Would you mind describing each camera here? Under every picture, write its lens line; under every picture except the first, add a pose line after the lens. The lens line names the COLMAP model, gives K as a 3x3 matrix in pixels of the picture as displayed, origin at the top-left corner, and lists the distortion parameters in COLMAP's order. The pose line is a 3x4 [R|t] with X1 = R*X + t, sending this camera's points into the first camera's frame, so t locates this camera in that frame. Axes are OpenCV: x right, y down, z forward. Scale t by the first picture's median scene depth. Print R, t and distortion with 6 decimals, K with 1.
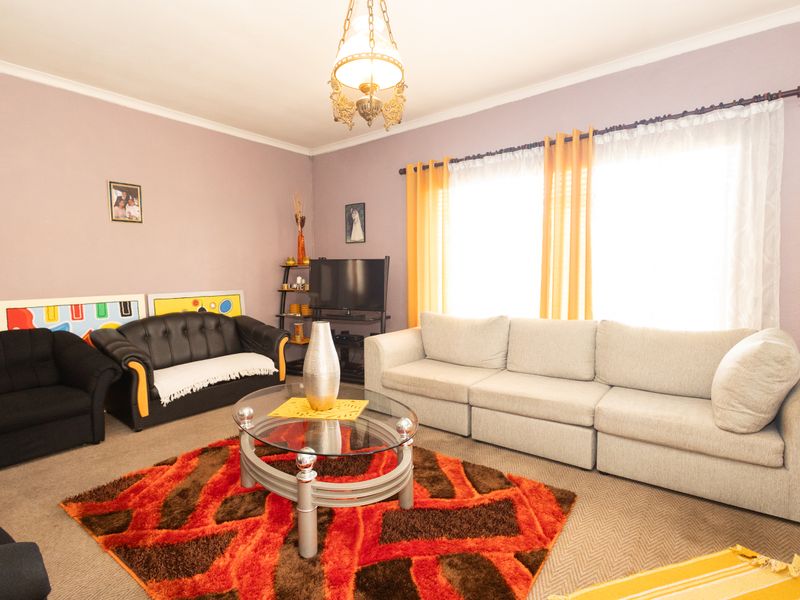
lens RADIAL K [[413.1, 0, 398.8], [0, 413.1, 301.2], [0, 0, 1]] dist [0.002916, -0.000822]
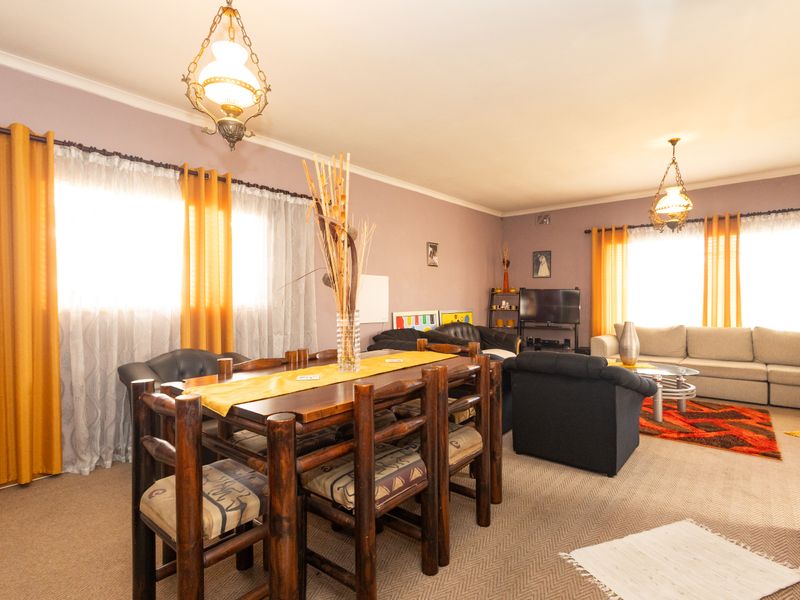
lens RADIAL K [[413.1, 0, 398.8], [0, 413.1, 301.2], [0, 0, 1]] dist [0.002916, -0.000822]
pose [[0.997630, 0.008743, -0.068247, -0.696658], [-0.013078, 0.997907, -0.063336, 0.054701], [0.067551, 0.064078, 0.995656, -0.652142]]
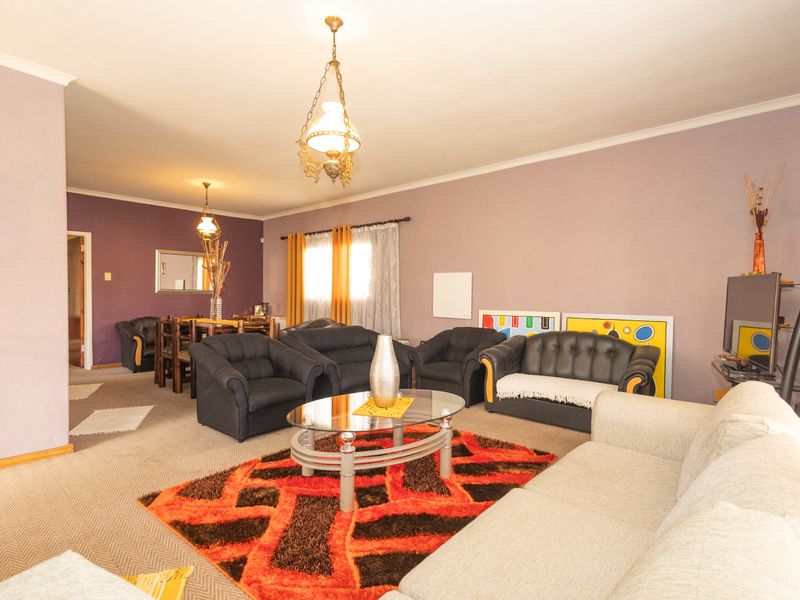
lens RADIAL K [[413.1, 0, 398.8], [0, 413.1, 301.2], [0, 0, 1]] dist [0.002916, -0.000822]
pose [[-0.072143, 0.029183, -0.996967, 0.611221], [-0.078600, 0.996297, 0.034851, -0.056420], [0.994292, 0.080876, -0.069582, 0.661884]]
